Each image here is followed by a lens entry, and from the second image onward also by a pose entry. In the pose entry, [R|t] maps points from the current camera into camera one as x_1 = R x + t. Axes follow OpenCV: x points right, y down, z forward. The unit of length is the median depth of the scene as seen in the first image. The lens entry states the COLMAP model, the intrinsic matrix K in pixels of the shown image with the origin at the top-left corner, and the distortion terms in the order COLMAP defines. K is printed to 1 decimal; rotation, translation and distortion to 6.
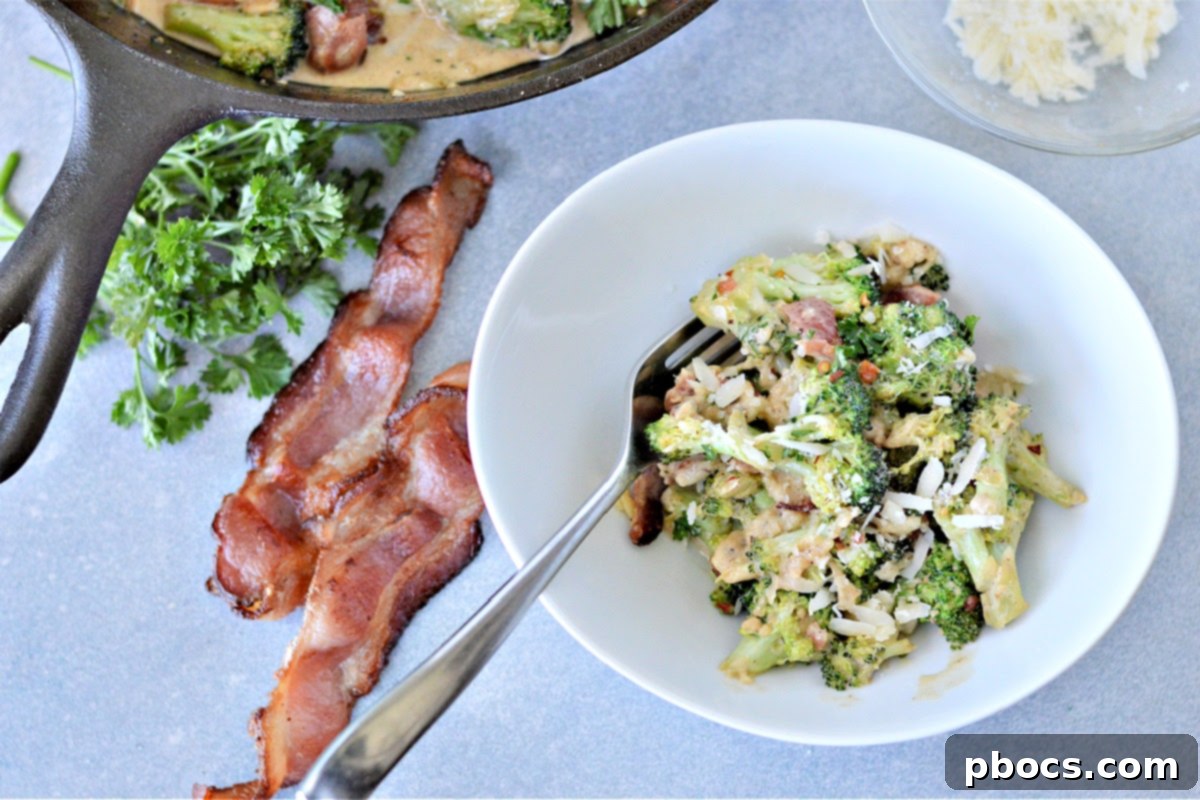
lens RADIAL K [[2851.9, 0, 599.3], [0, 2851.9, 396.9], [0, 0, 1]] dist [-0.030827, 0.000000]
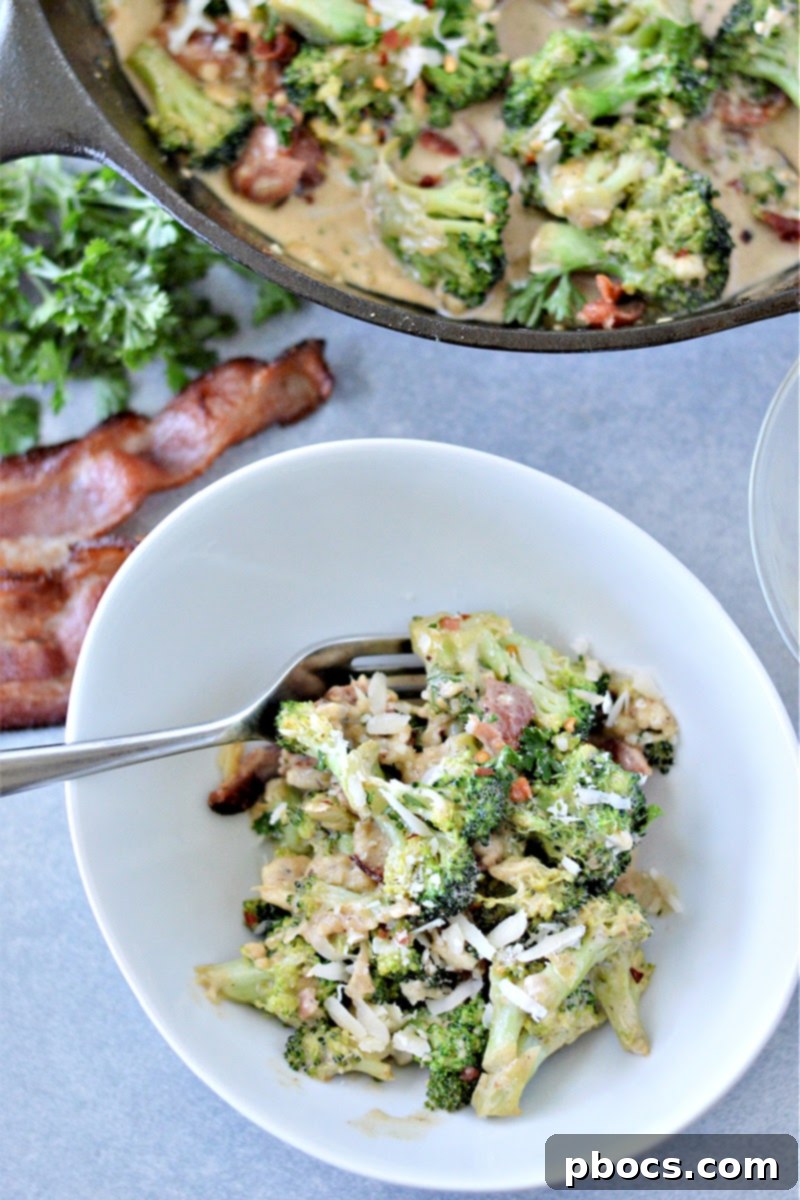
lens RADIAL K [[2851.9, 0, 397.4], [0, 2851.9, 599.9], [0, 0, 1]] dist [-0.030827, 0.000000]
pose [[0.816360, 0.560002, -0.141260, 0.152933], [-0.567057, 0.823589, -0.012112, -0.024849], [0.109557, 0.089990, 0.989898, 0.110296]]
